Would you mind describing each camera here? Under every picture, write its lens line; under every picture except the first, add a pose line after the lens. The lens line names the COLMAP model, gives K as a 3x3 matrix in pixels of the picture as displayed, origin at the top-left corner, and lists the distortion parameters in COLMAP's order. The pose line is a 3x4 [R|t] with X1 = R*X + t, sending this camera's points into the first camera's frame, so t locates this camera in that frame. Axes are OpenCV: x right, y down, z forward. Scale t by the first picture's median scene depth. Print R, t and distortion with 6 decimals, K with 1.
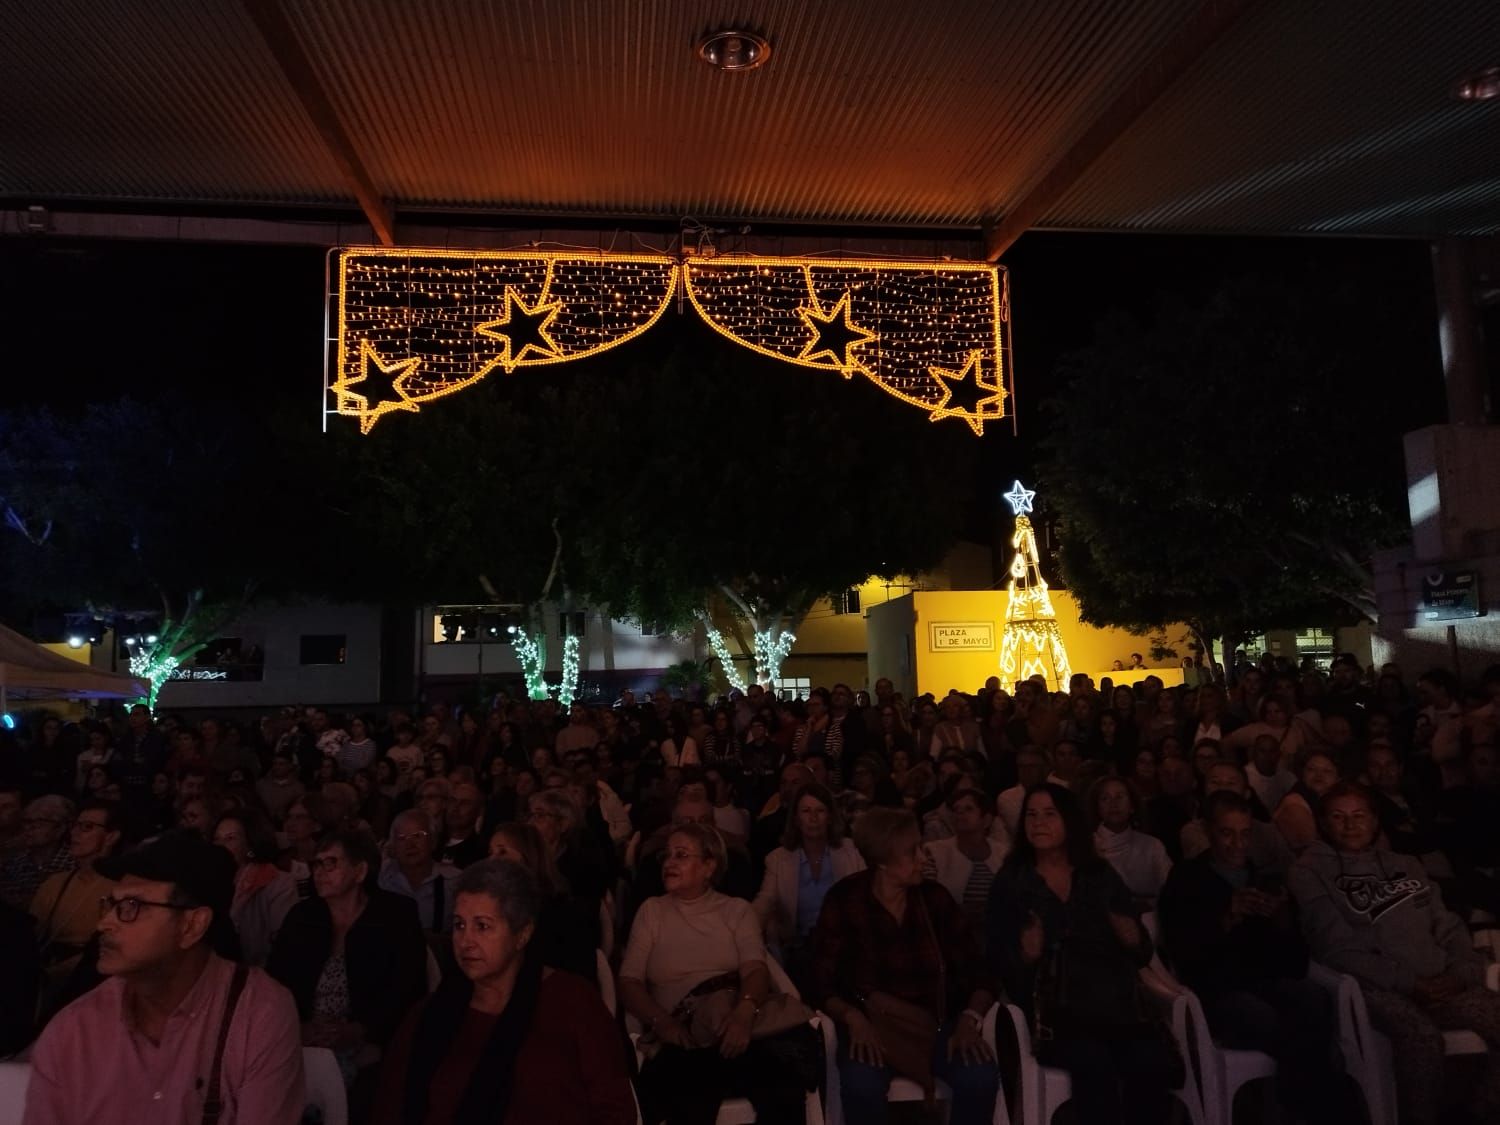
lens RADIAL K [[1074.9, 0, 739.3], [0, 1074.9, 557.9], [0, 0, 1]] dist [0.011214, 0.000401]
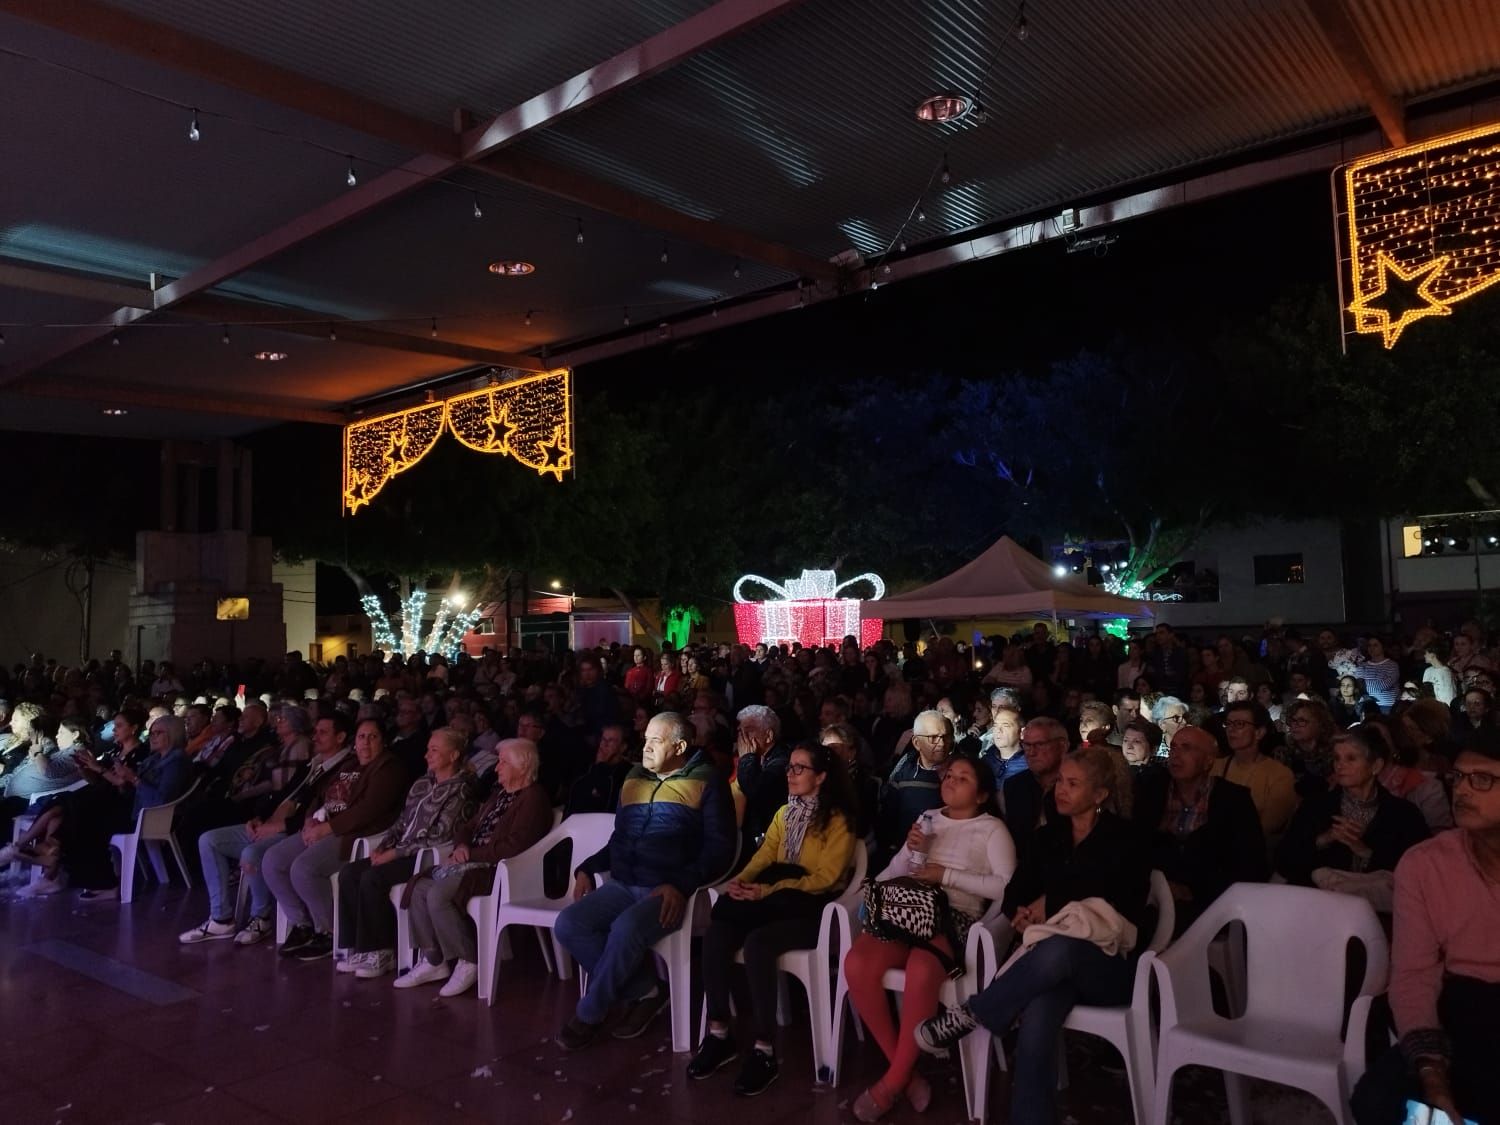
lens RADIAL K [[1075.8, 0, 746.3], [0, 1075.8, 560.2], [0, 0, 1]] dist [0.018304, -0.009734]
pose [[0.693607, -0.046534, -0.718849, -0.053262], [0.100590, 0.994391, 0.032687, -0.014300], [0.713296, -0.094980, 0.694398, -0.110362]]
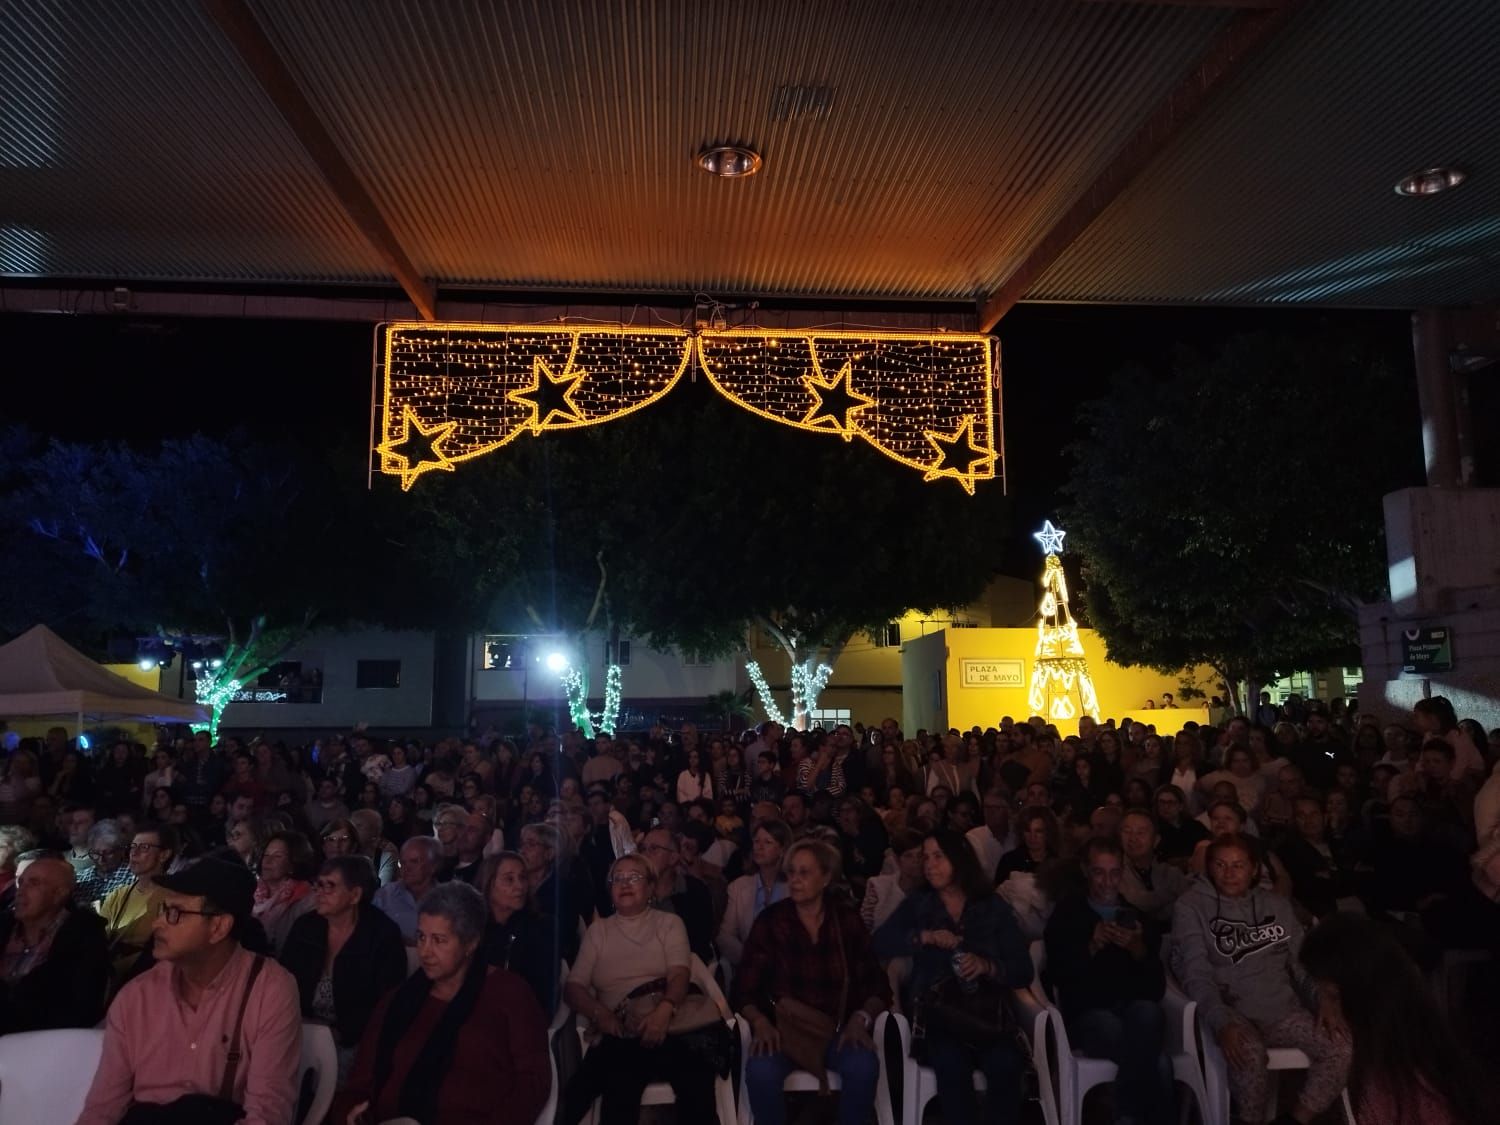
lens RADIAL K [[1074.8, 0, 744.9], [0, 1074.8, 561.4], [0, 0, 1]] dist [0.020282, -0.013124]
pose [[0.998842, 0.010514, -0.046938, 0.050034], [-0.011473, 0.999730, -0.020199, -0.023521], [0.046713, 0.020714, 0.998694, -0.081314]]
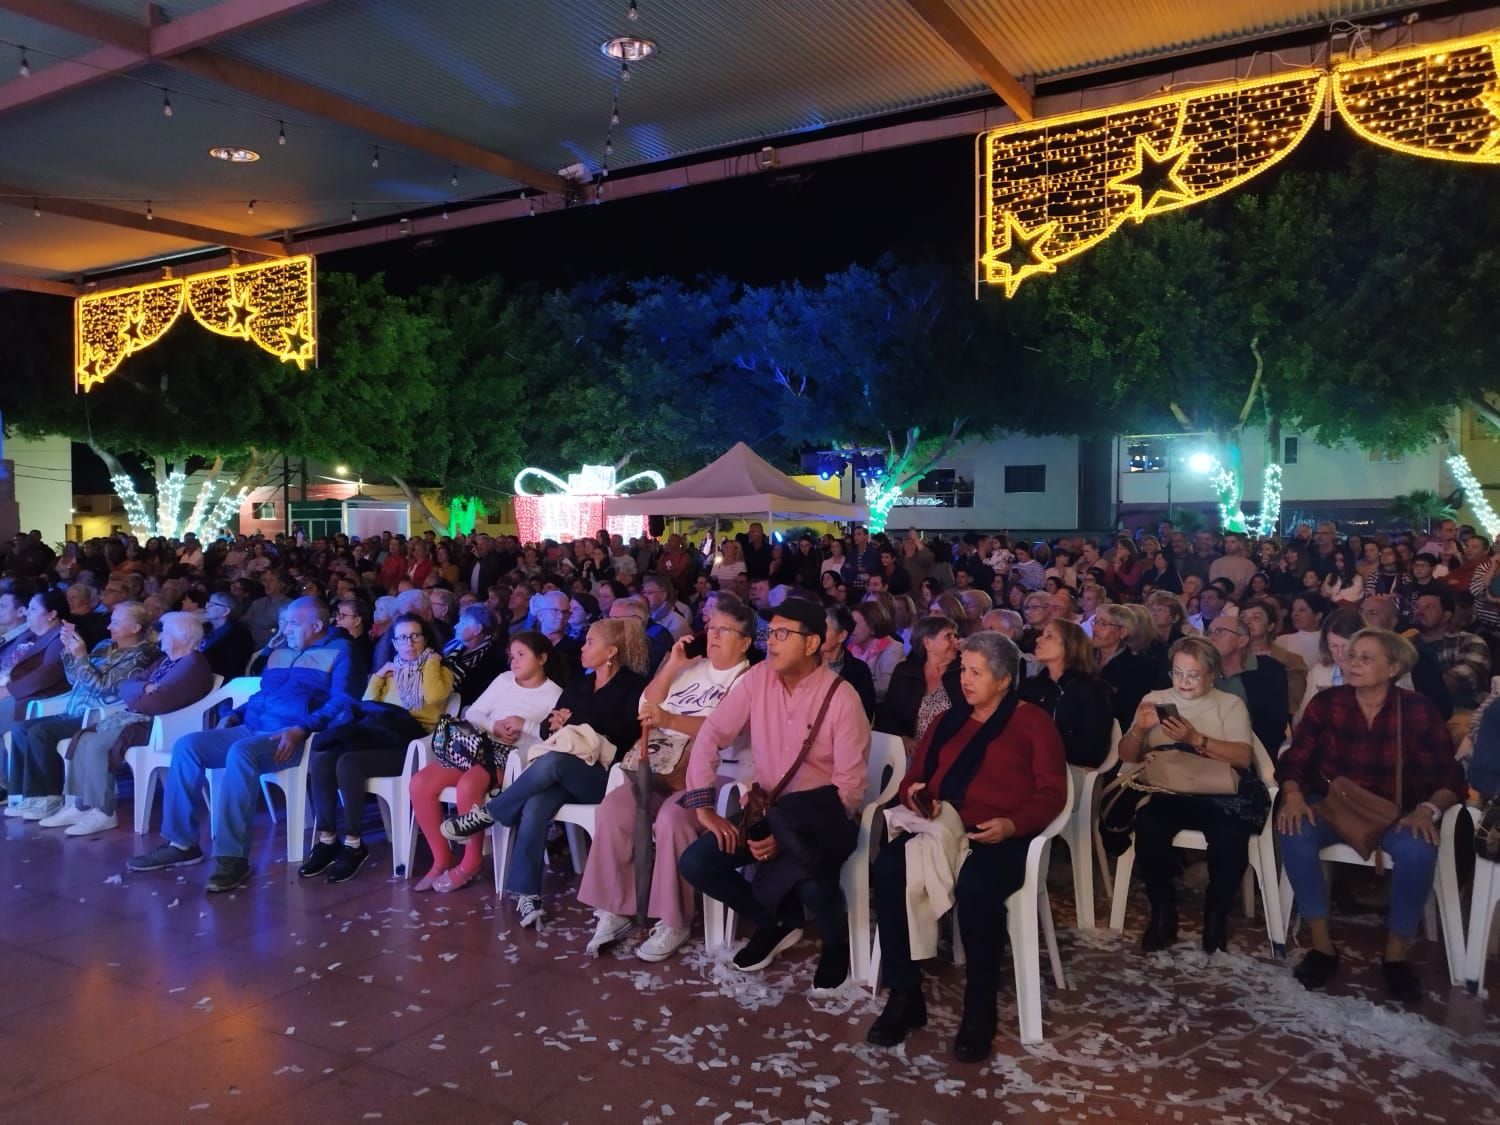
lens RADIAL K [[1079.1, 0, 738.4], [0, 1079.1, 560.4], [0, 0, 1]] dist [0.020814, -0.015029]
pose [[0.801255, 0.039754, -0.597001, 0.115167], [0.057185, 0.988134, 0.142549, -0.018257], [0.595585, -0.148357, 0.789474, -0.119287]]
